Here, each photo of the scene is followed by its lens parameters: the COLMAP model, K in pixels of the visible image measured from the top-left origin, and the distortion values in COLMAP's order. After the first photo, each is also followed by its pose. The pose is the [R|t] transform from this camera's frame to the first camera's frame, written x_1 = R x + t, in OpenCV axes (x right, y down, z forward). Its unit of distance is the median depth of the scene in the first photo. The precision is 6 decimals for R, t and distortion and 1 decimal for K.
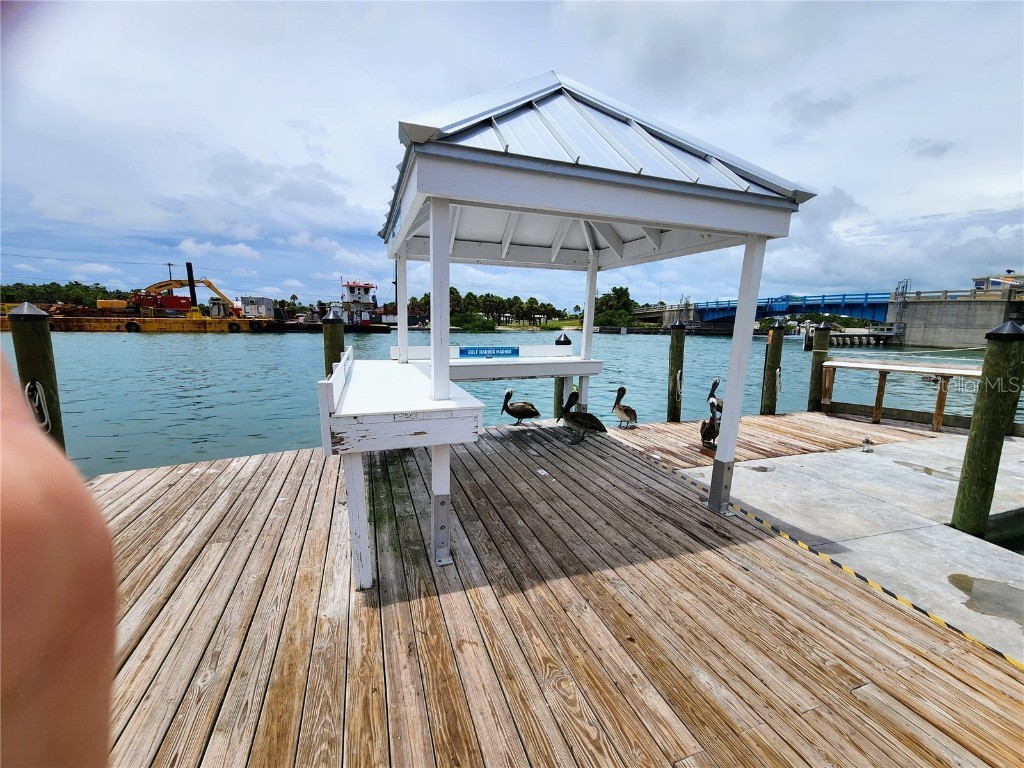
lens RADIAL K [[415.8, 0, 512.8], [0, 415.8, 384.2], [0, 0, 1]] dist [0.002175, -0.000449]
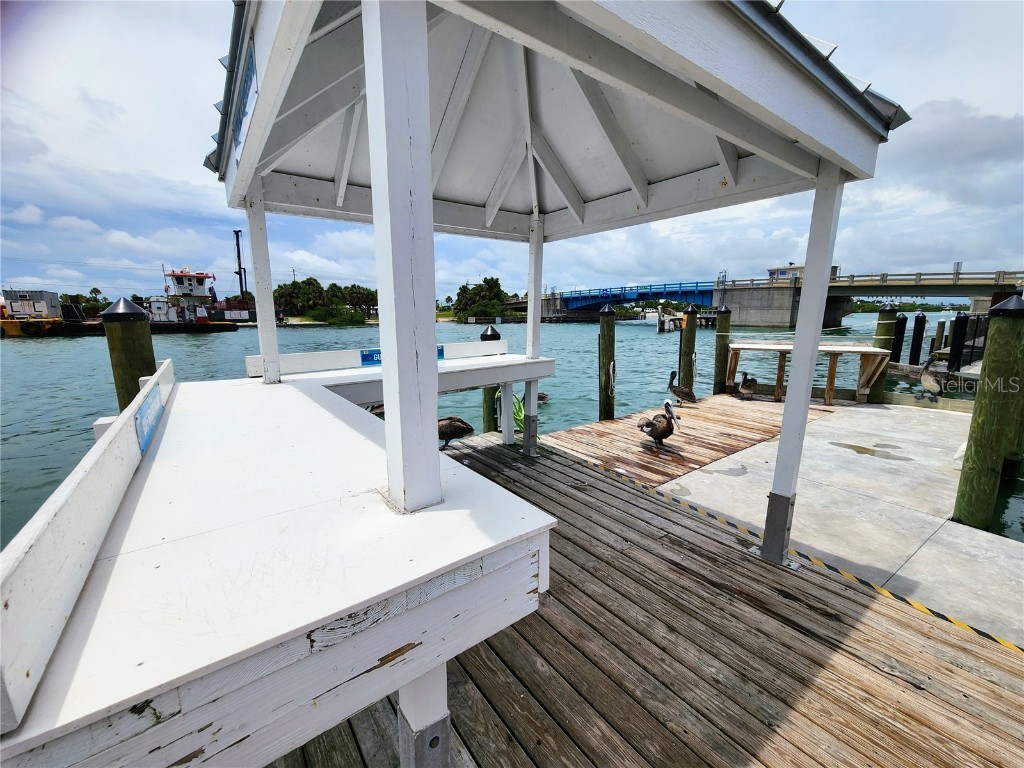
lens RADIAL K [[415.8, 0, 508.1], [0, 415.8, 385.4], [0, 0, 1]] dist [0.002175, -0.000449]
pose [[0.957904, -0.074020, 0.277383, -0.083238], [0.067517, 0.997174, 0.032936, -0.036080], [-0.279038, -0.012821, 0.960195, 0.259466]]
